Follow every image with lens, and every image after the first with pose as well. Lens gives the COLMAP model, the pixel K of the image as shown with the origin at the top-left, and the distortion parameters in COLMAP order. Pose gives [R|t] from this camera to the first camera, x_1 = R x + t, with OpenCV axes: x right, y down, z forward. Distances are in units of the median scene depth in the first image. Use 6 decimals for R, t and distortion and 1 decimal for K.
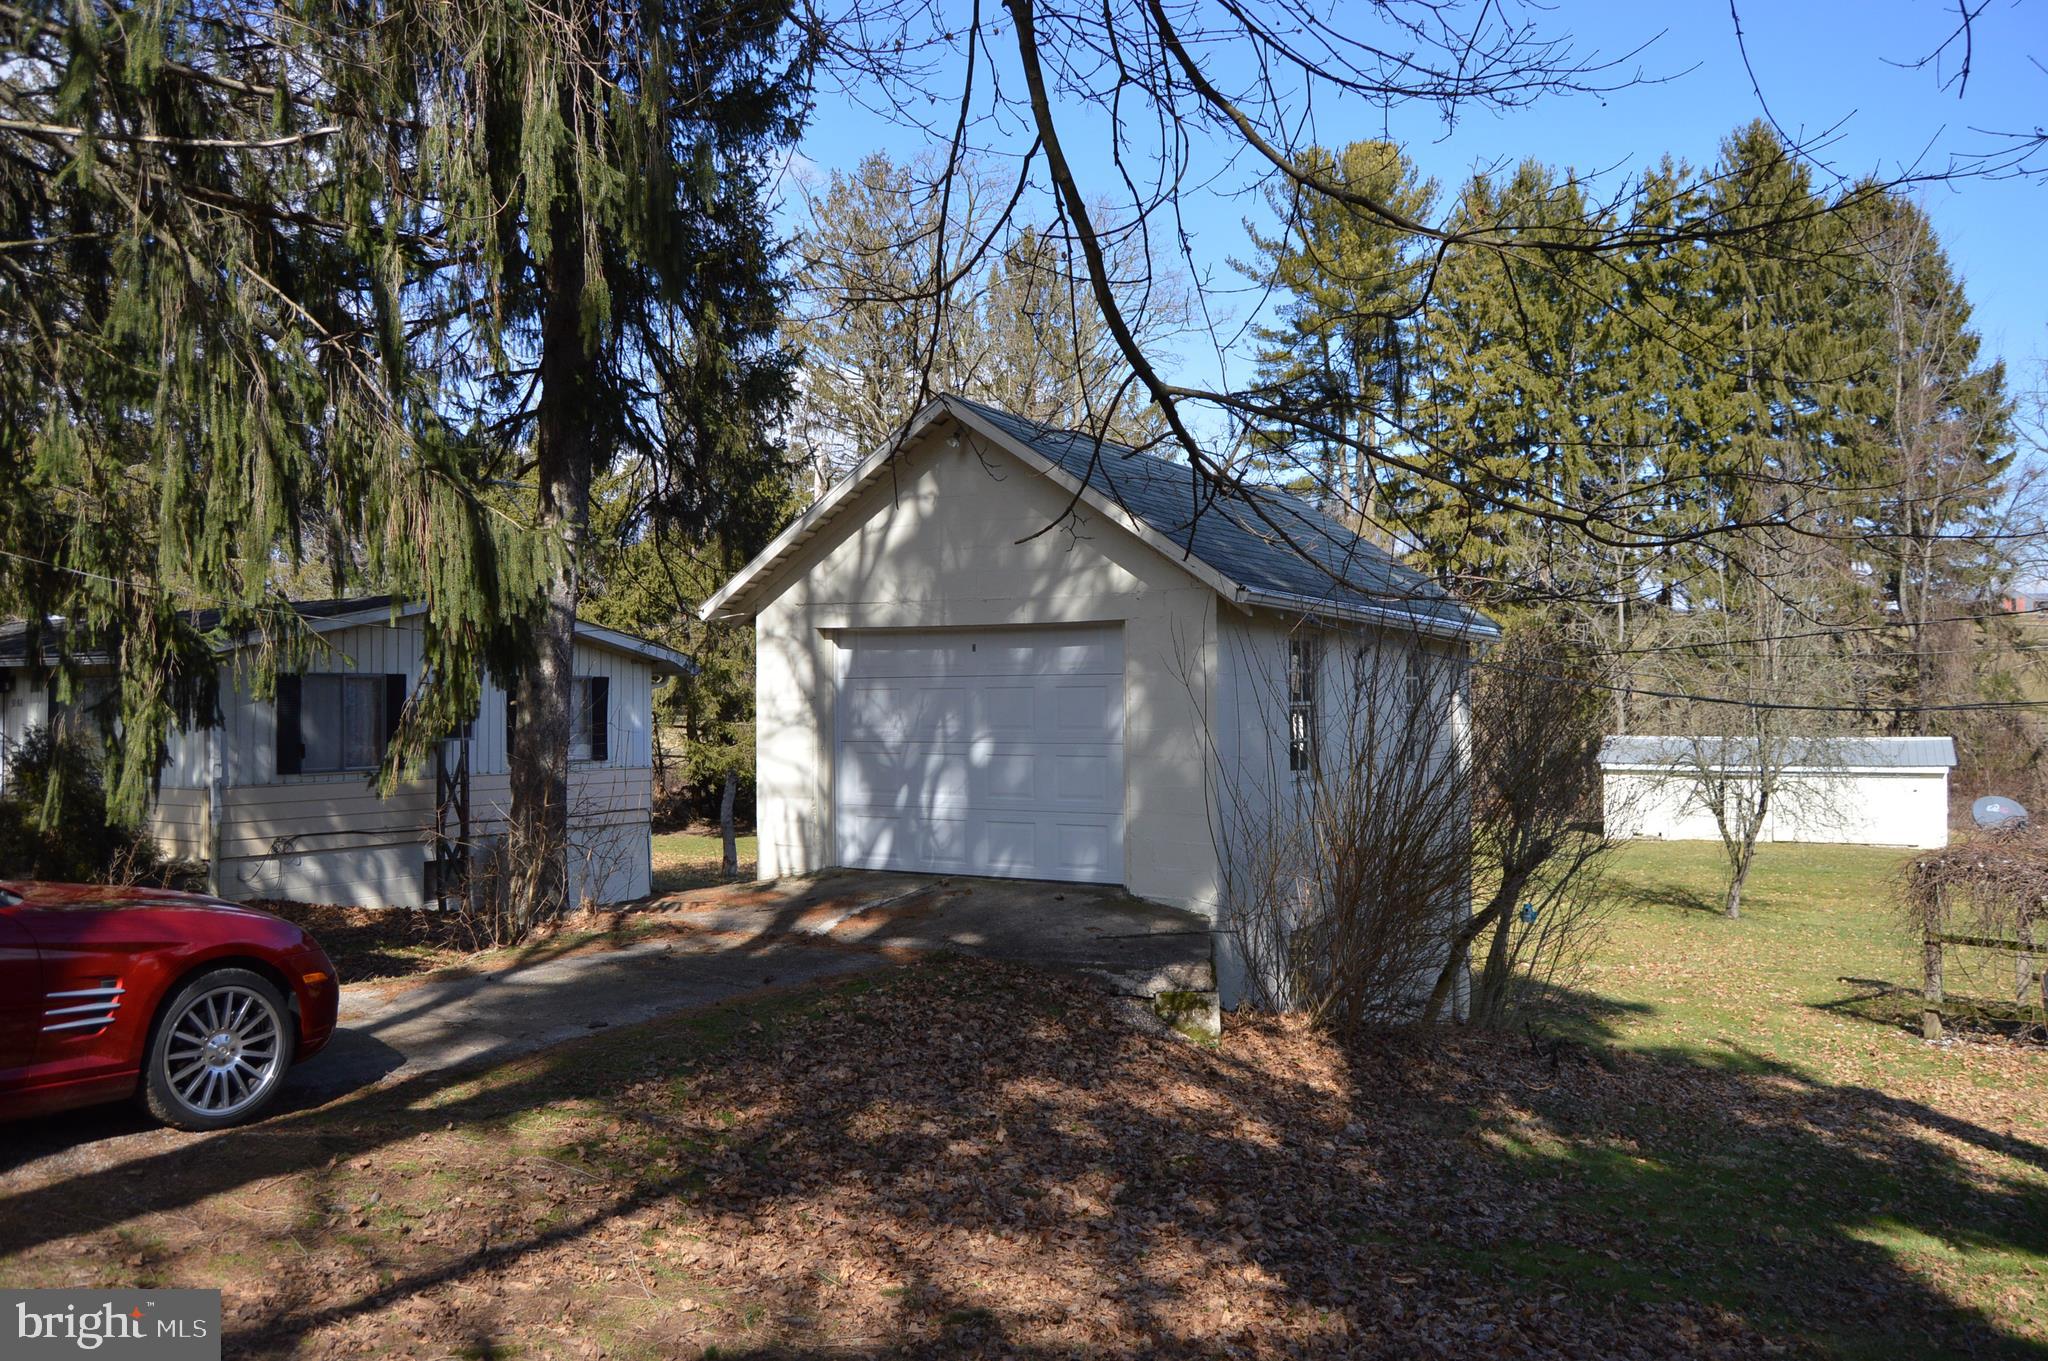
lens RADIAL K [[1629.1, 0, 1024.1], [0, 1629.1, 703.6], [0, 0, 1]] dist [-0.063125, 0.000835]
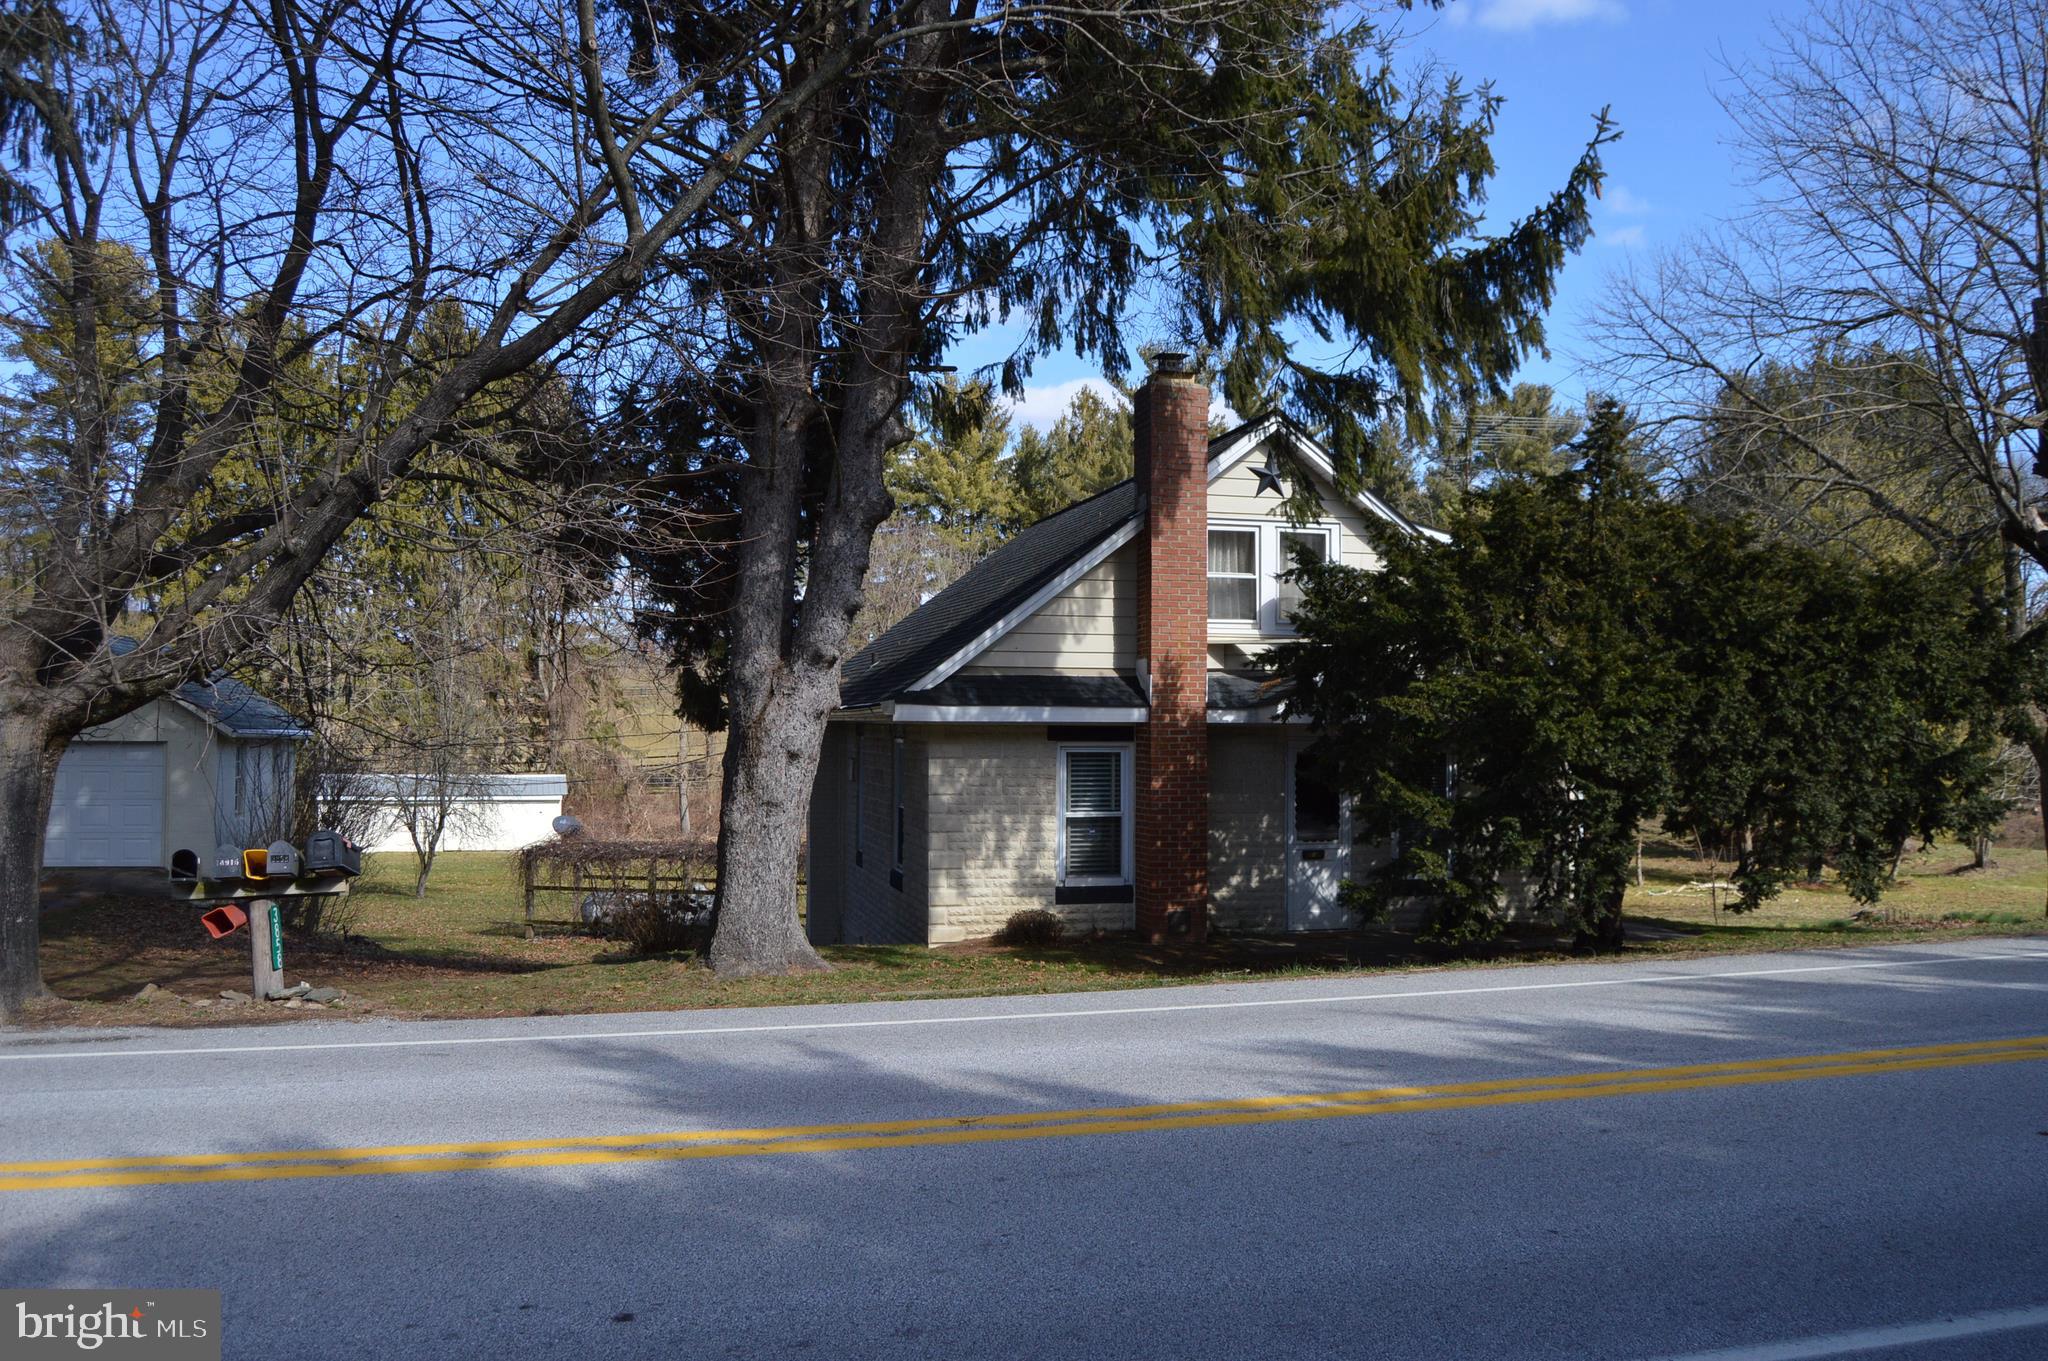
lens RADIAL K [[1629.1, 0, 1024.1], [0, 1629.1, 703.6], [0, 0, 1]] dist [-0.063125, 0.000835]
pose [[0.709689, 0.018016, 0.704285, -0.217731], [-0.008472, 0.999819, -0.017040, -0.027706], [-0.704465, 0.006126, 0.709713, -0.452575]]
